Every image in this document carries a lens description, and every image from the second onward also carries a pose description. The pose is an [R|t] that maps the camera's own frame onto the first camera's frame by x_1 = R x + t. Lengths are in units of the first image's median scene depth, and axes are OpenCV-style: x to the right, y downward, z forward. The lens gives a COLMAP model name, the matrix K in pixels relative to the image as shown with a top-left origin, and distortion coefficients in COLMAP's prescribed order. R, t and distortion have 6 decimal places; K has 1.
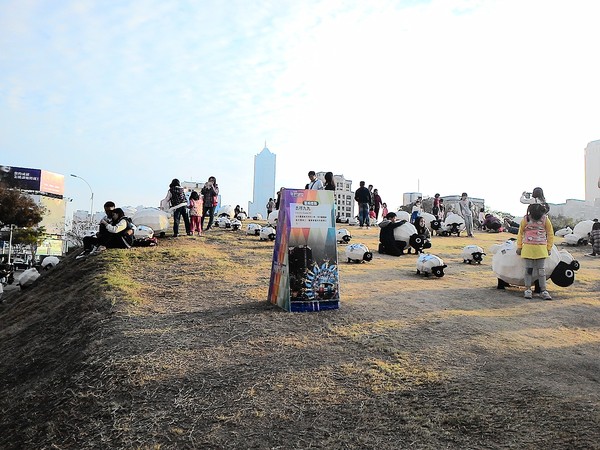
lens RADIAL K [[451.9, 0, 280.1], [0, 451.9, 227.9], [0, 0, 1]] dist [0.052646, -0.120703]
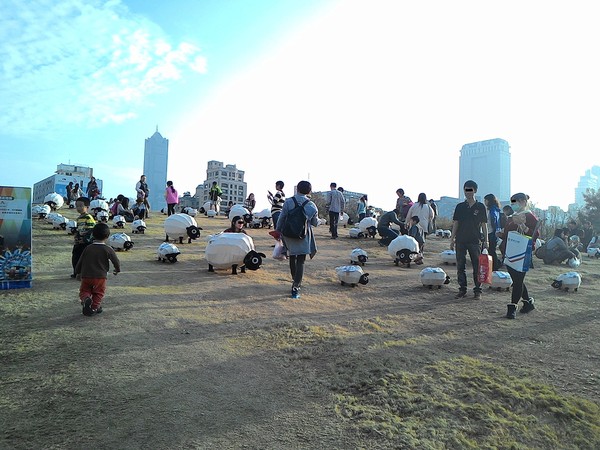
lens RADIAL K [[451.9, 0, 280.1], [0, 451.9, 227.9], [0, 0, 1]] dist [0.052646, -0.120703]
pose [[0.971274, 0.019222, 0.237187, 0.482364], [-0.024499, 0.999513, 0.019319, -0.017731], [-0.236701, -0.024575, 0.971272, -0.315605]]
